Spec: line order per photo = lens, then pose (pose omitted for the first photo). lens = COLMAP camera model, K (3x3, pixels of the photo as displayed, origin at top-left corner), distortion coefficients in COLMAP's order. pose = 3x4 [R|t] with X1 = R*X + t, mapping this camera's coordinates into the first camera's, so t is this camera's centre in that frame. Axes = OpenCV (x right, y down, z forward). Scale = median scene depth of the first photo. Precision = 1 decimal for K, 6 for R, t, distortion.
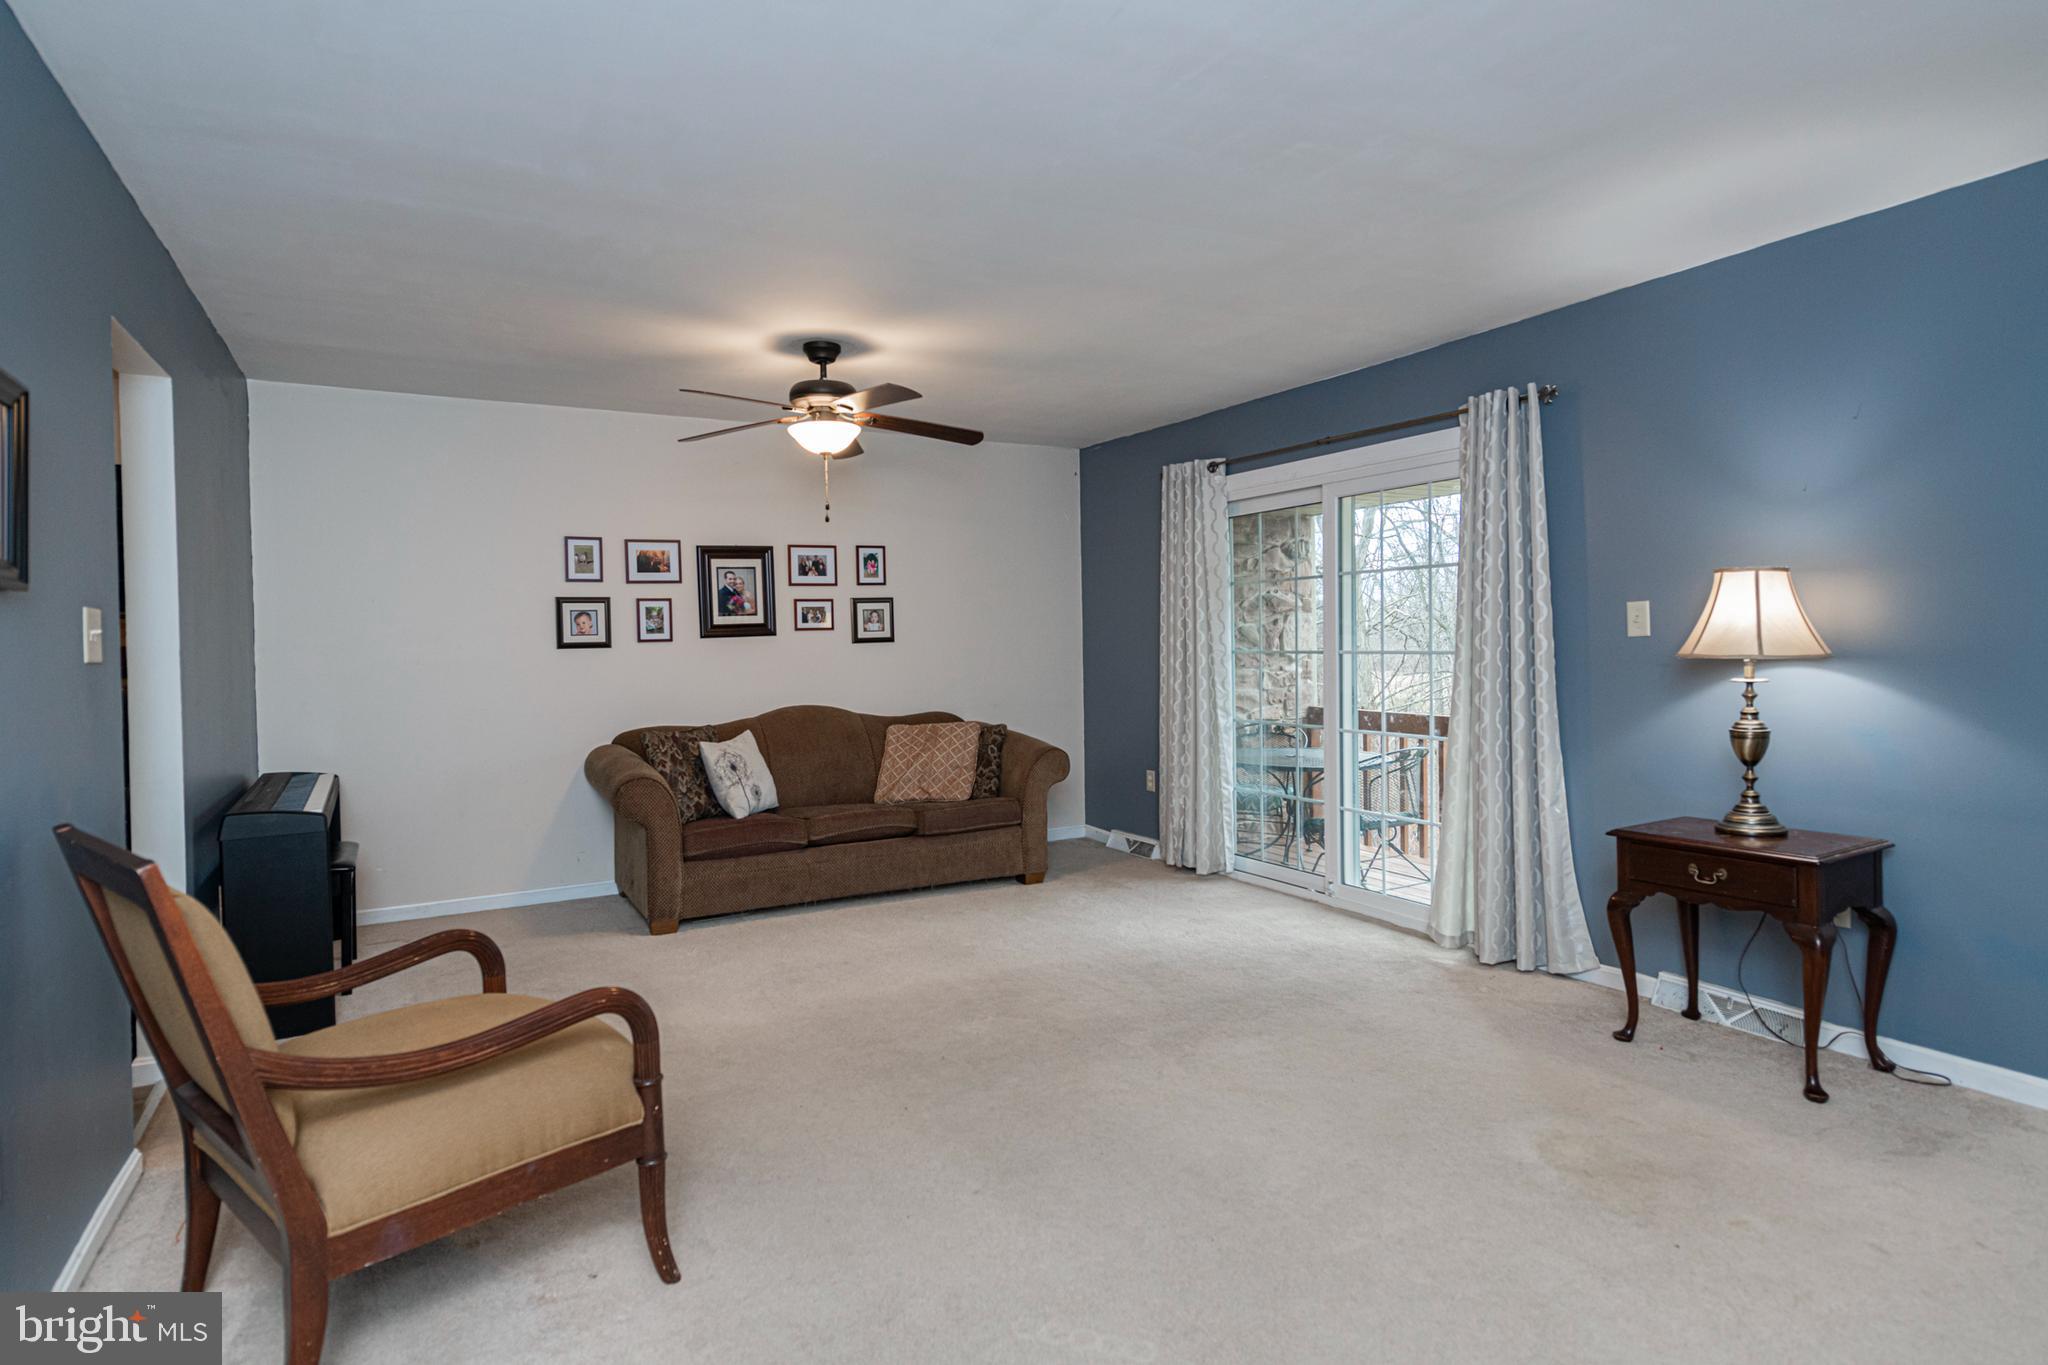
lens RADIAL K [[1118.3, 0, 1026.0], [0, 1118.3, 673.7], [0, 0, 1]] dist [0.020440, -0.006221]
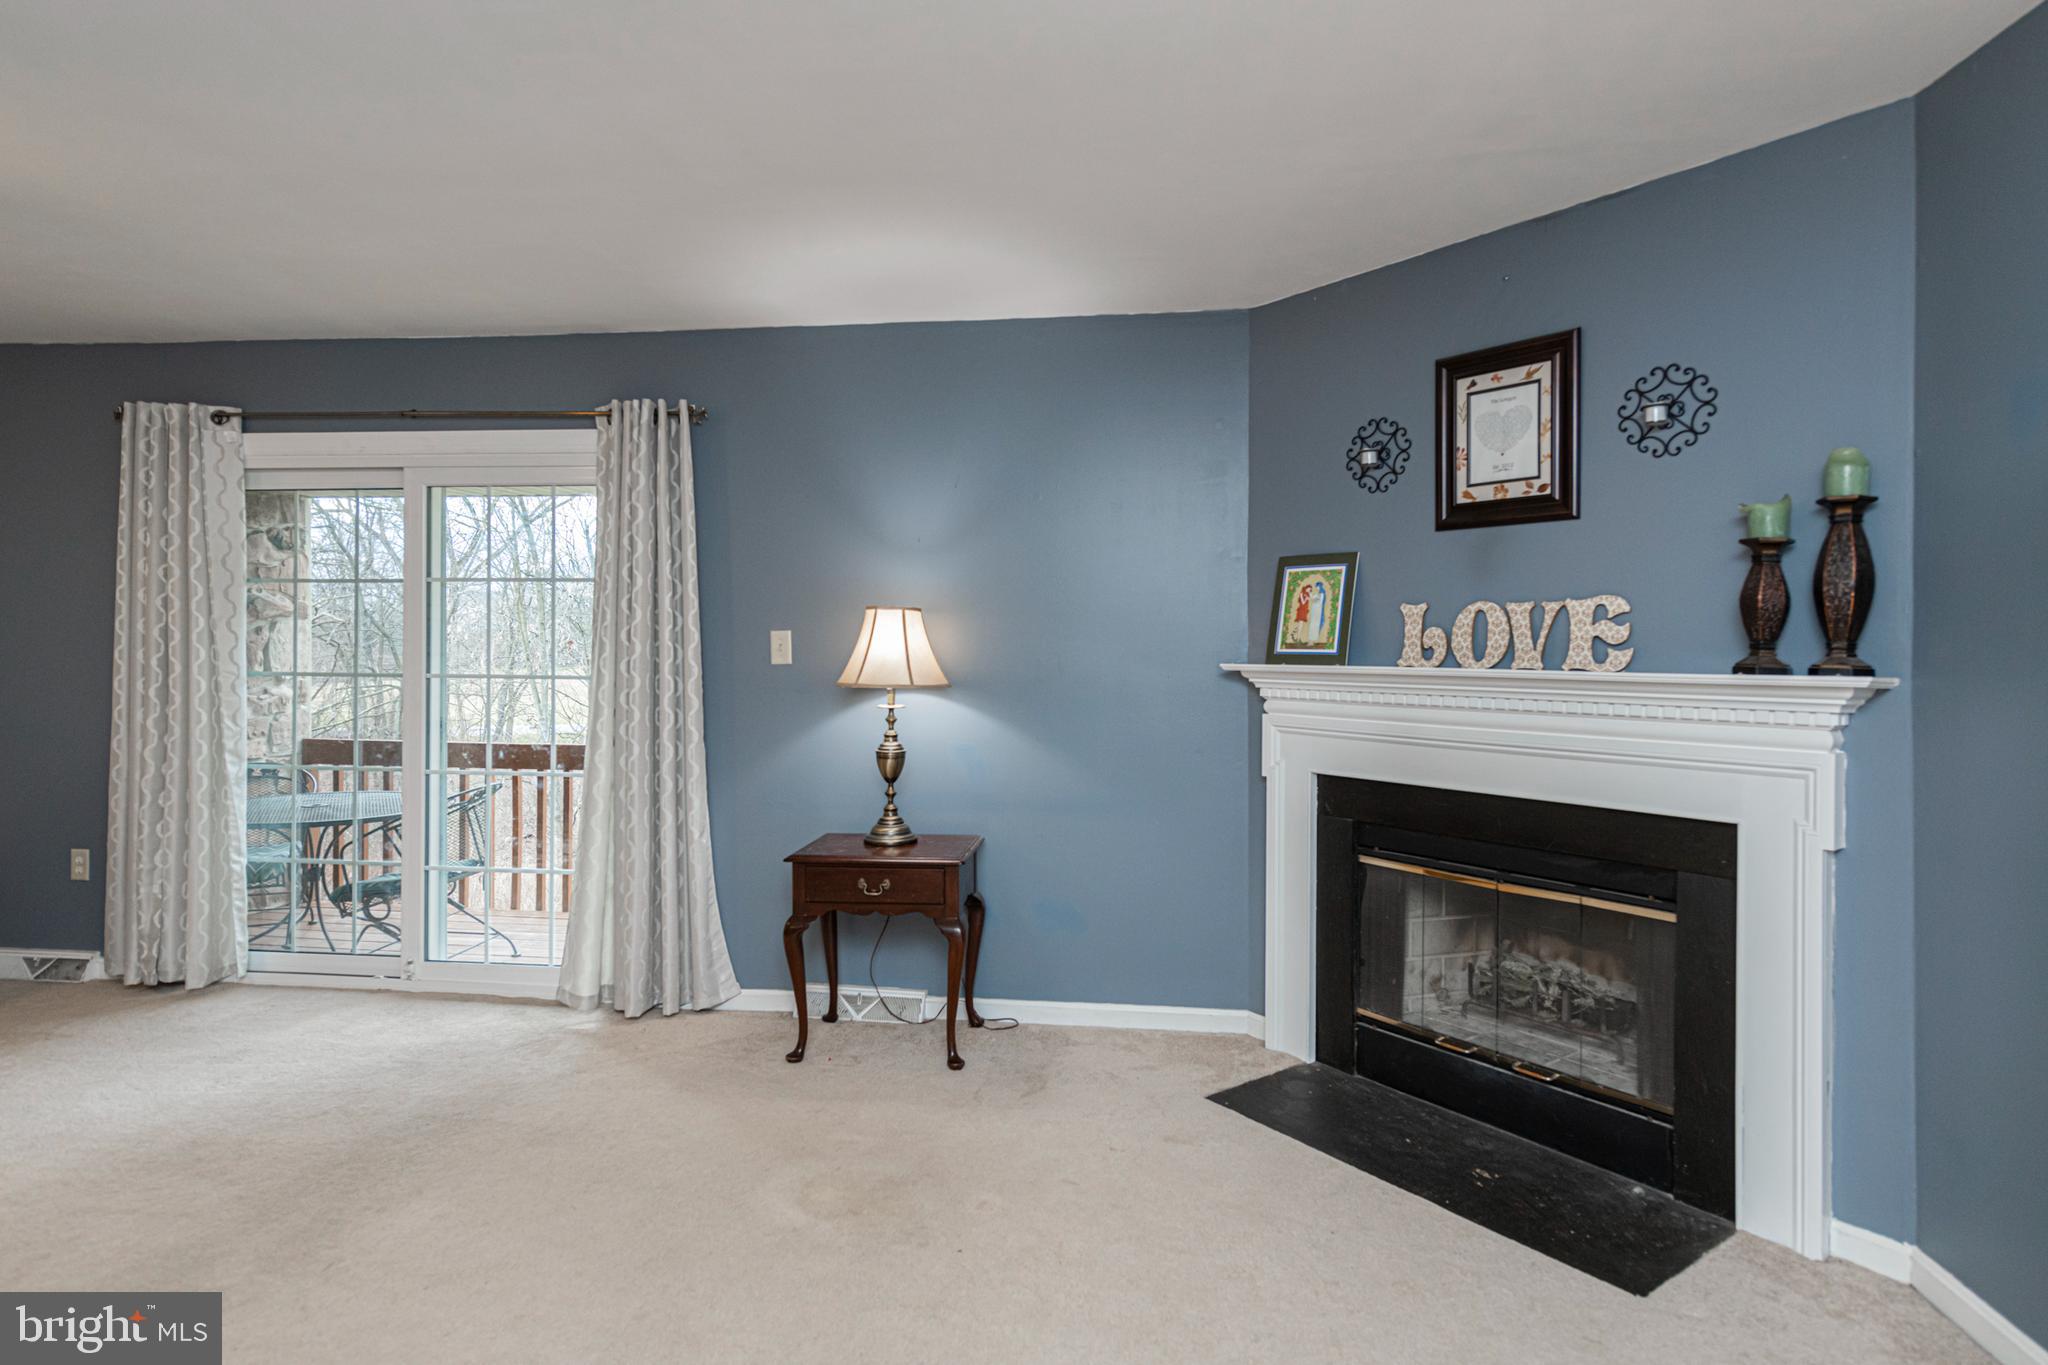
lens RADIAL K [[1118.3, 0, 1014.1], [0, 1118.3, 655.0], [0, 0, 1]] dist [0.020440, -0.006221]
pose [[0.582435, 0.012171, 0.812786, -0.154395], [0.004764, 0.999820, -0.018385, -0.019425], [-0.812863, 0.014580, 0.582272, 0.200696]]
